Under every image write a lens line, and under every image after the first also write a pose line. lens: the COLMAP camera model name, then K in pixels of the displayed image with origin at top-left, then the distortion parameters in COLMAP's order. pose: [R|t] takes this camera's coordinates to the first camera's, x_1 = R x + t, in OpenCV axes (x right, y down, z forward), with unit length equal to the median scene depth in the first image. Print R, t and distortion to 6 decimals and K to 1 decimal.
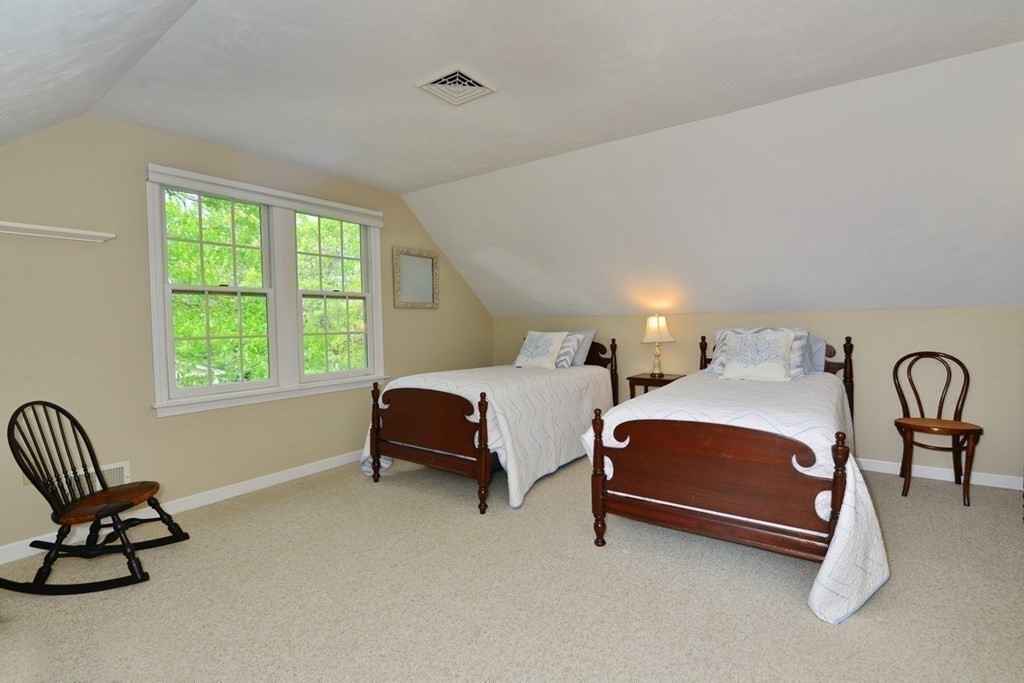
lens RADIAL K [[474.9, 0, 499.3], [0, 474.9, 339.8], [0, 0, 1]] dist [-0.011245, 0.000263]
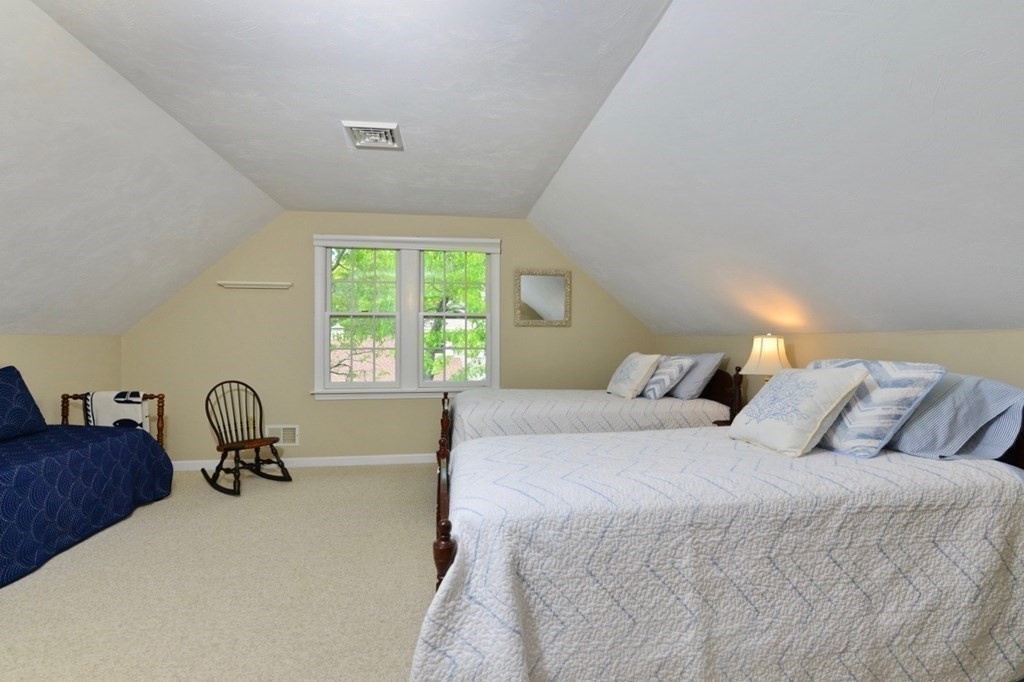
lens RADIAL K [[474.9, 0, 499.3], [0, 474.9, 339.3], [0, 0, 1]] dist [-0.011245, 0.000263]
pose [[0.688004, 0.012969, -0.725591, 0.570532], [-0.039506, 0.999027, -0.019603, -0.017383], [0.724631, 0.042152, 0.687847, 0.272381]]
